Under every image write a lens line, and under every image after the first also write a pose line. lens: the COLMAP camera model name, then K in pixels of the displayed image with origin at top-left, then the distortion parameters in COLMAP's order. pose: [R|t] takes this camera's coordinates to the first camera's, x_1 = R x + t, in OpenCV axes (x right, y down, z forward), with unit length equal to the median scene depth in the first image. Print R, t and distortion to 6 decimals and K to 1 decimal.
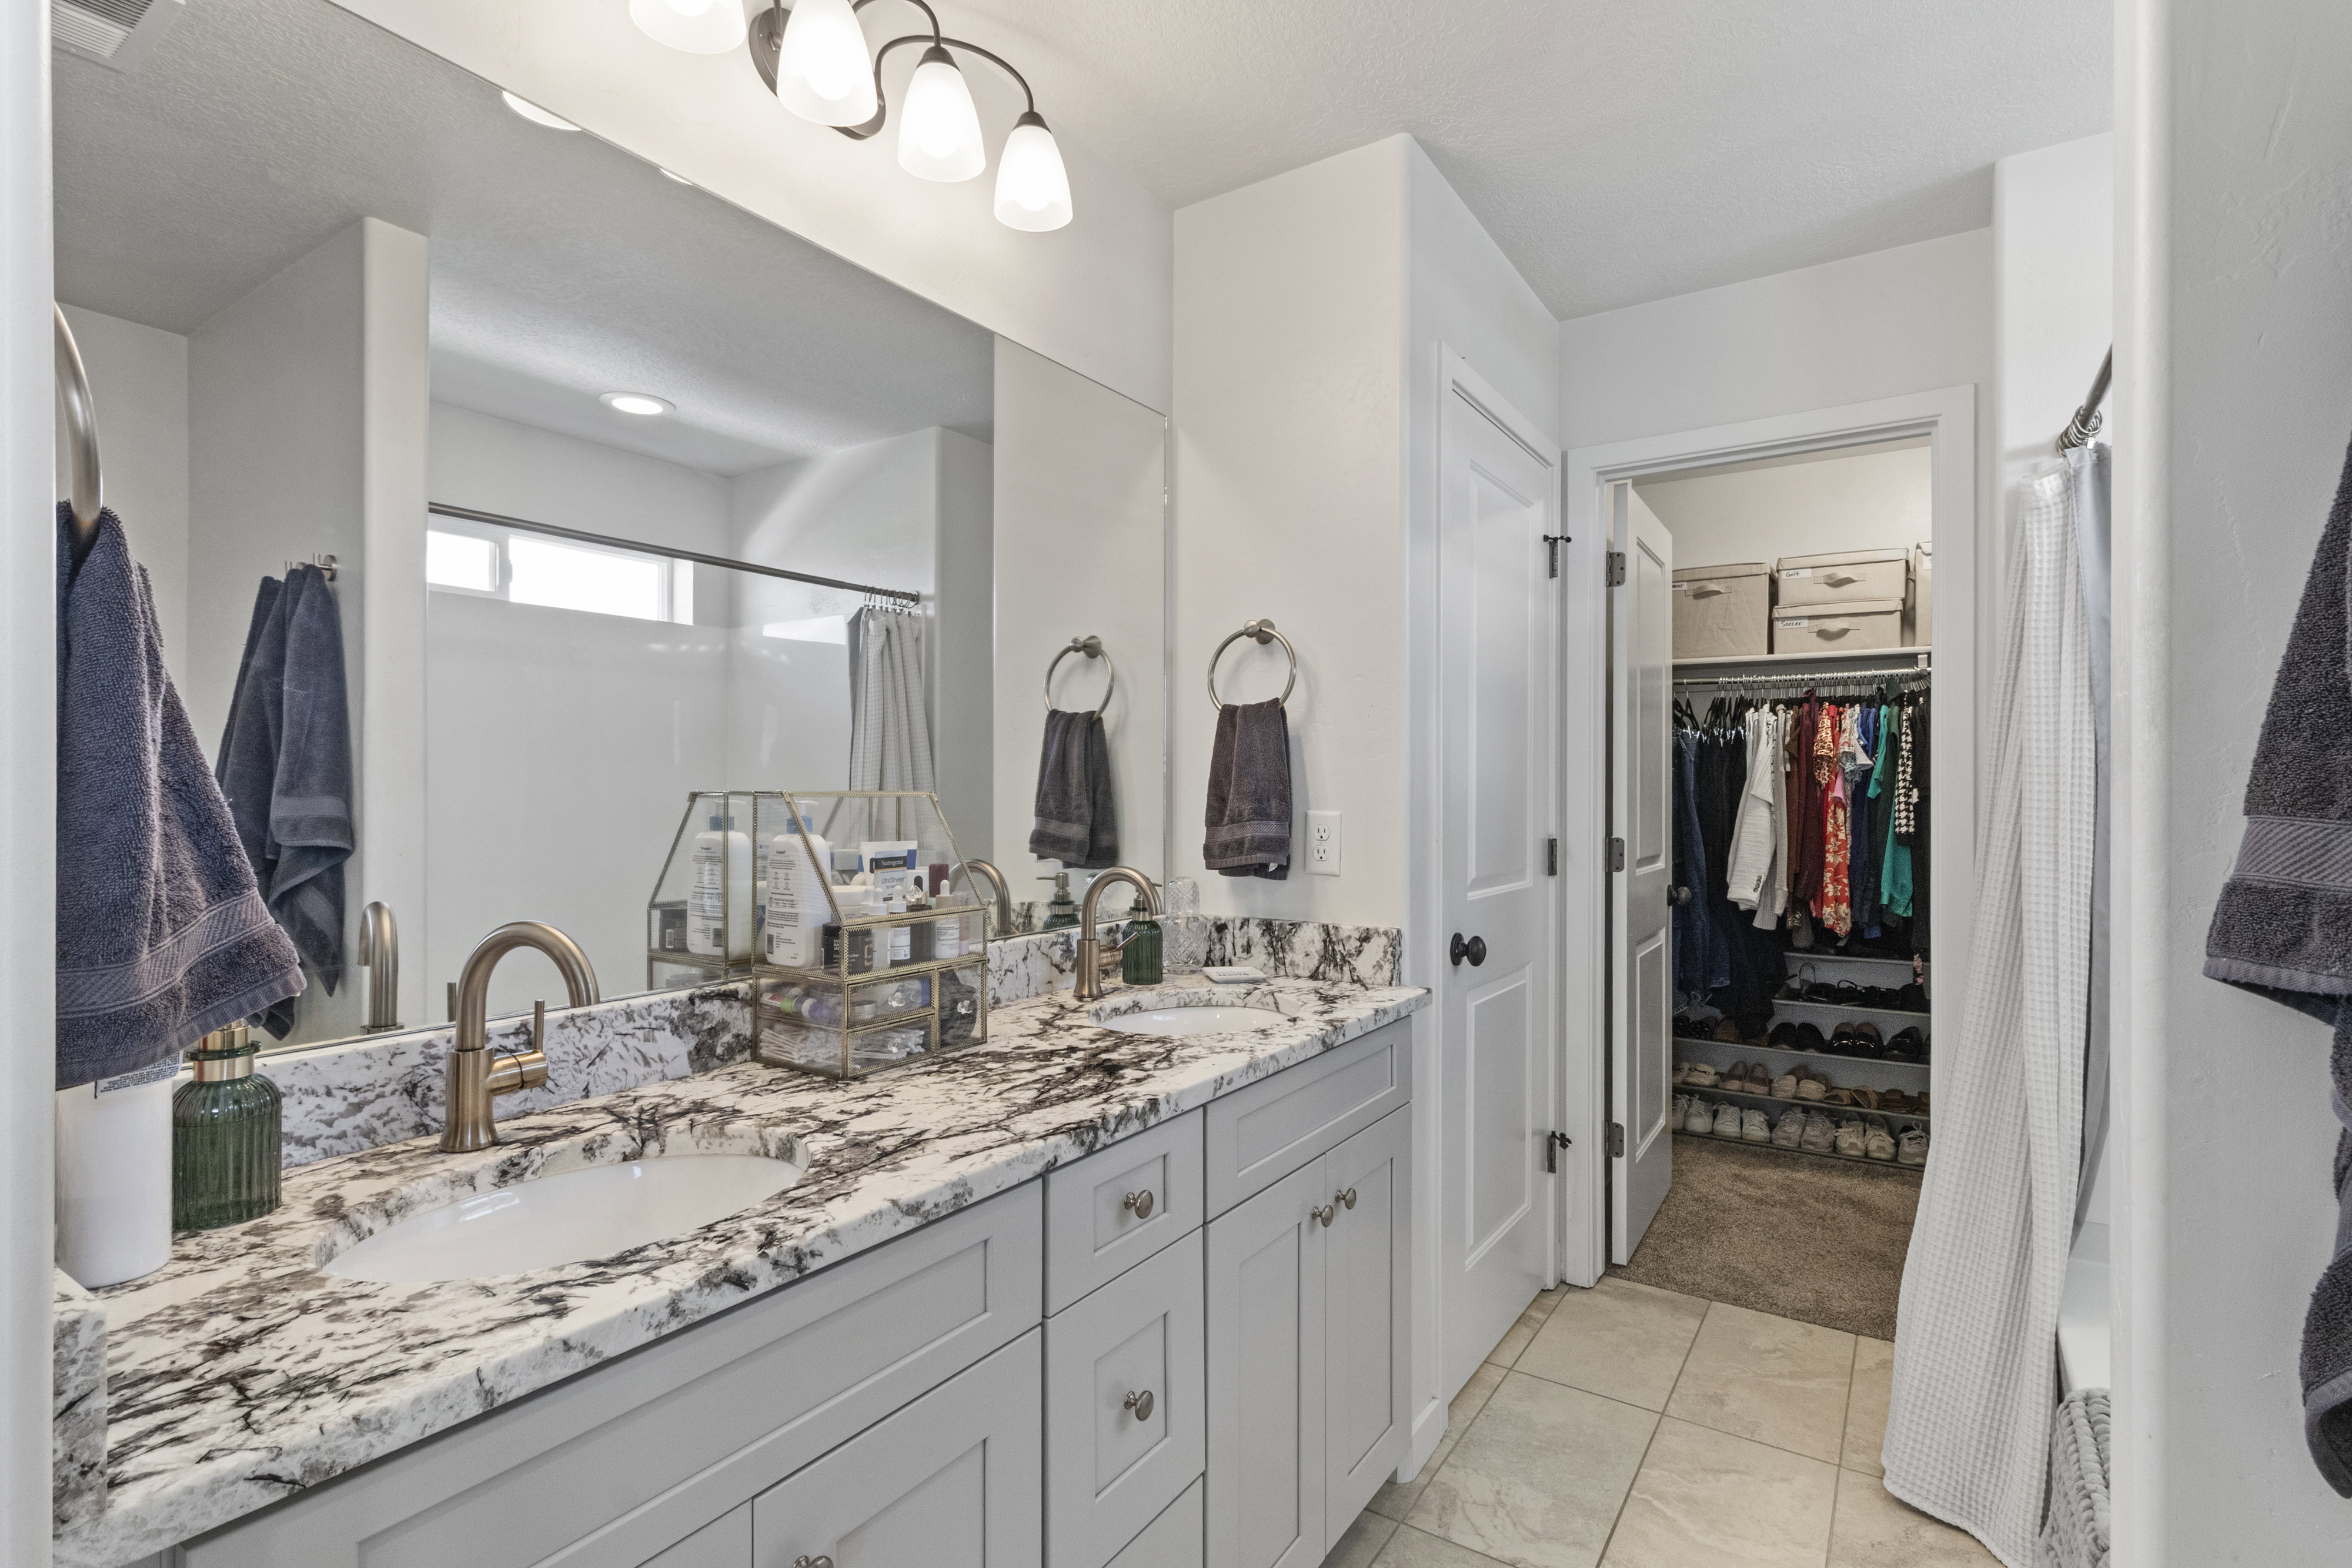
lens RADIAL K [[1108.6, 0, 1176.0], [0, 1108.6, 784.0], [0, 0, 1]] dist [0.000675, 0.000321]
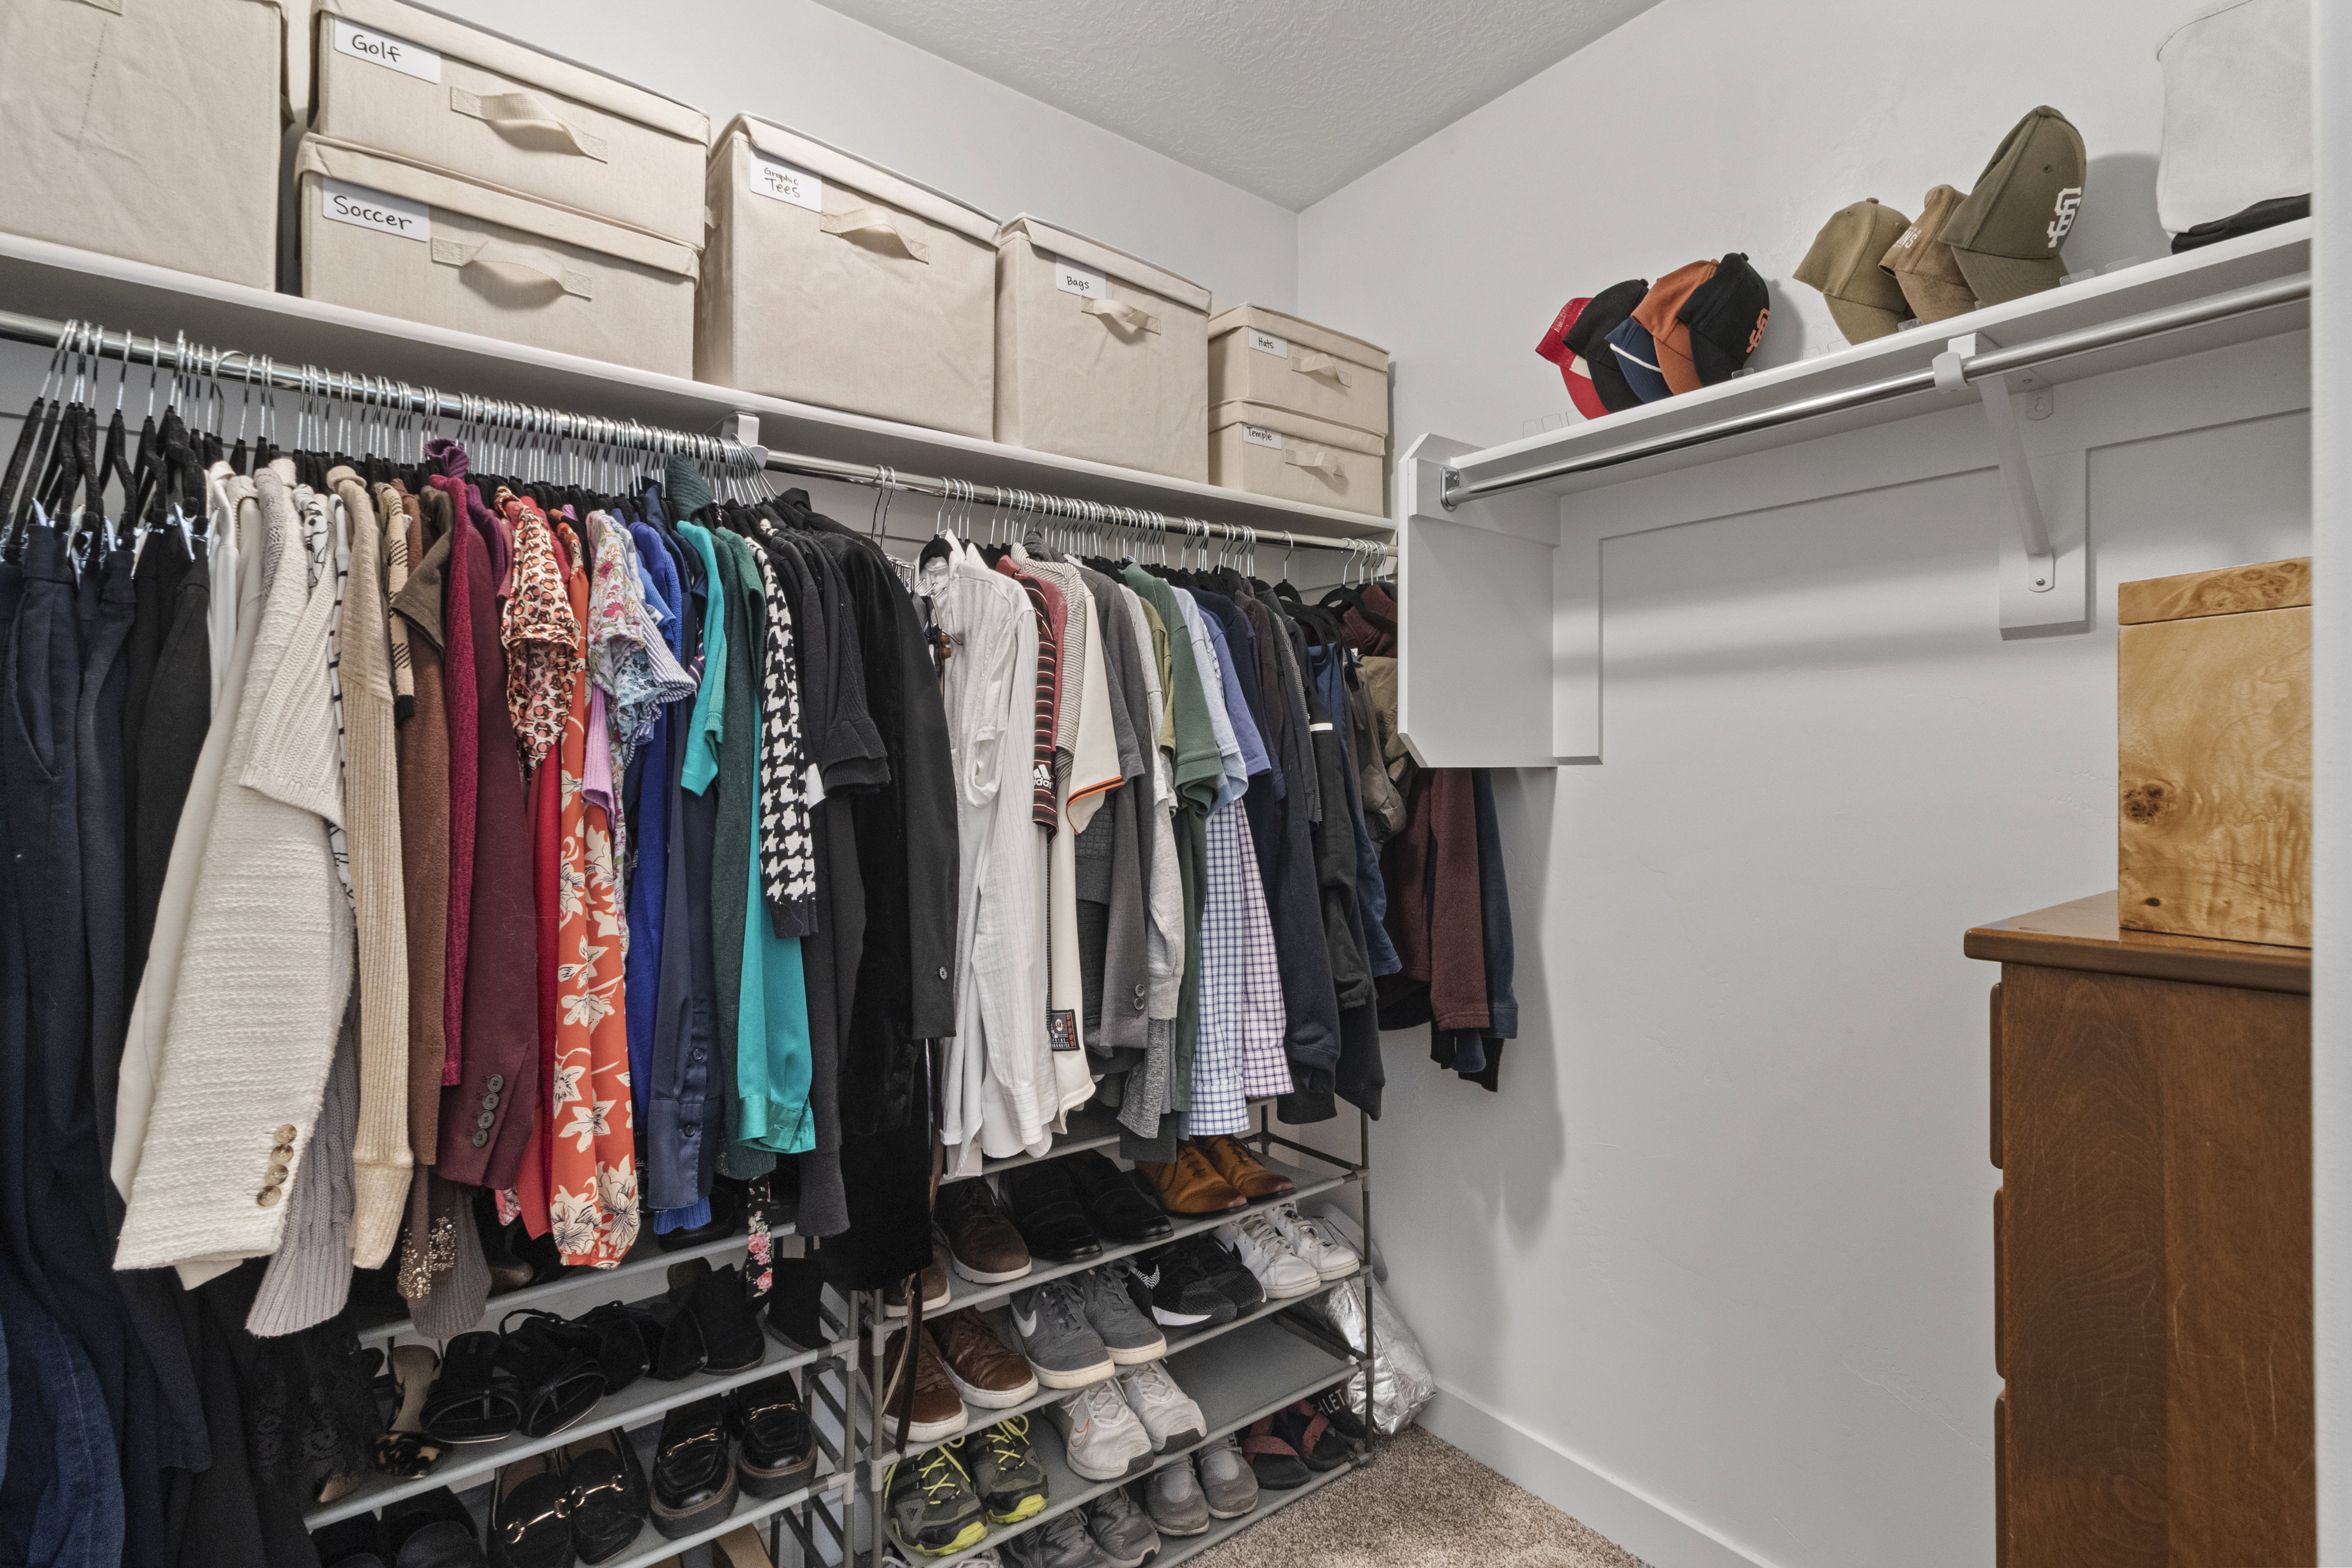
lens RADIAL K [[1098.4, 0, 1180.5], [0, 1098.4, 767.4], [0, 0, 1]] dist [0.002267, 0.000791]
pose [[0.306342, -0.000999, 0.951921, 0.367205], [0.001351, 0.999999, 0.000614, 0.005279], [-0.951920, 0.001098, 0.306343, 0.758897]]
